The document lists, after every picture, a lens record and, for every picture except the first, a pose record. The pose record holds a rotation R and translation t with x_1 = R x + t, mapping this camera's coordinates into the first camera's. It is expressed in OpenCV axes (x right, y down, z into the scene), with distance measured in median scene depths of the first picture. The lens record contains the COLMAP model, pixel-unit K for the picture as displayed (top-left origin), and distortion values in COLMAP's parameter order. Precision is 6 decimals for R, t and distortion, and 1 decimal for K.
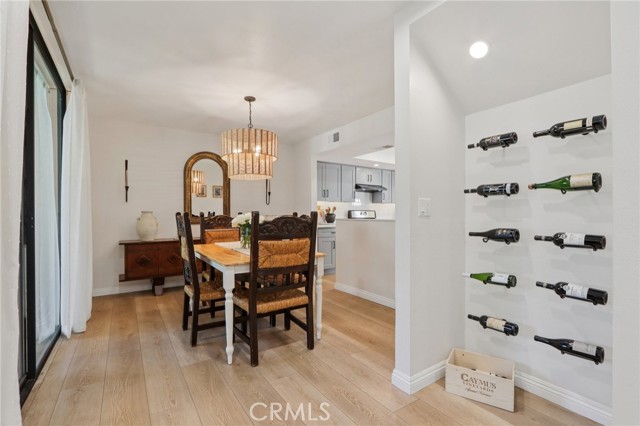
lens RADIAL K [[300.0, 0, 319.3], [0, 300.0, 213.9], [0, 0, 1]] dist [-0.014417, -0.000097]
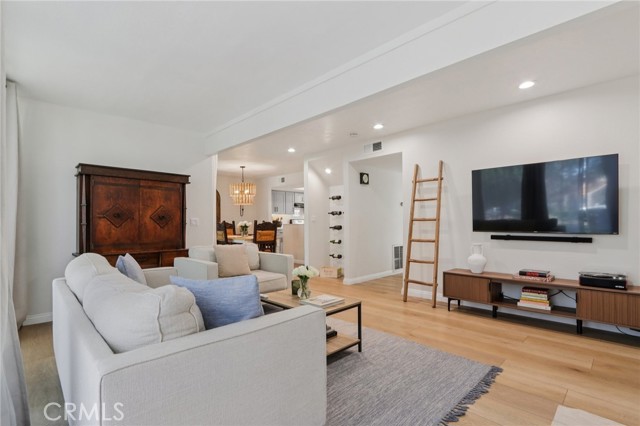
lens RADIAL K [[300.0, 0, 319.3], [0, 300.0, 213.9], [0, 0, 1]] dist [-0.014417, -0.000097]
pose [[0.982262, -0.000166, 0.187511, -0.099660], [0.005244, 0.999633, -0.026585, 0.005565], [-0.187438, 0.027097, 0.981903, -1.193602]]
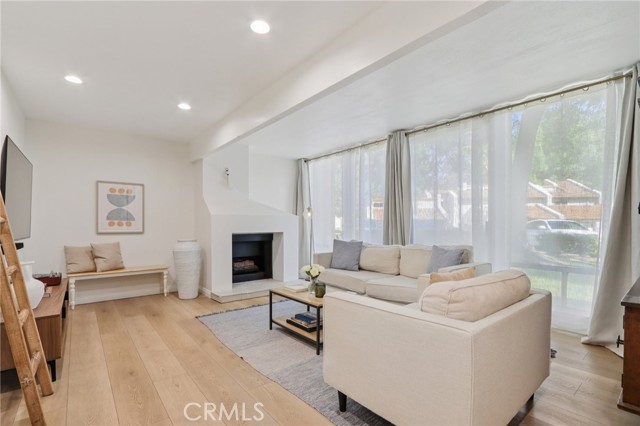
lens RADIAL K [[307.8, 0, 319.0], [0, 307.8, 228.4], [0, 0, 1]] dist [-0.012798, -0.000079]
pose [[-0.995383, 0.003817, -0.095908, 0.072076], [0.002624, 0.999918, 0.012558, 0.005423], [0.095948, 0.012248, -0.995311, 0.410993]]
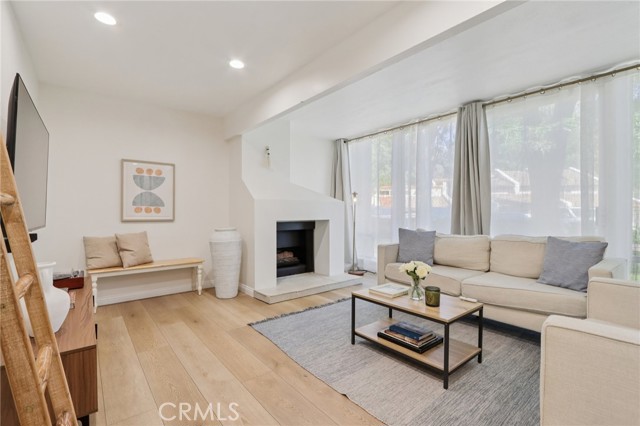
lens RADIAL K [[300.0, 0, 319.3], [0, 300.0, 213.9], [0, 0, 1]] dist [-0.014417, -0.000097]
pose [[-0.995262, 0.002716, -0.097196, 0.273266], [0.002234, 0.999985, 0.005068, 0.010176], [0.097208, 0.004827, -0.995252, 0.176015]]
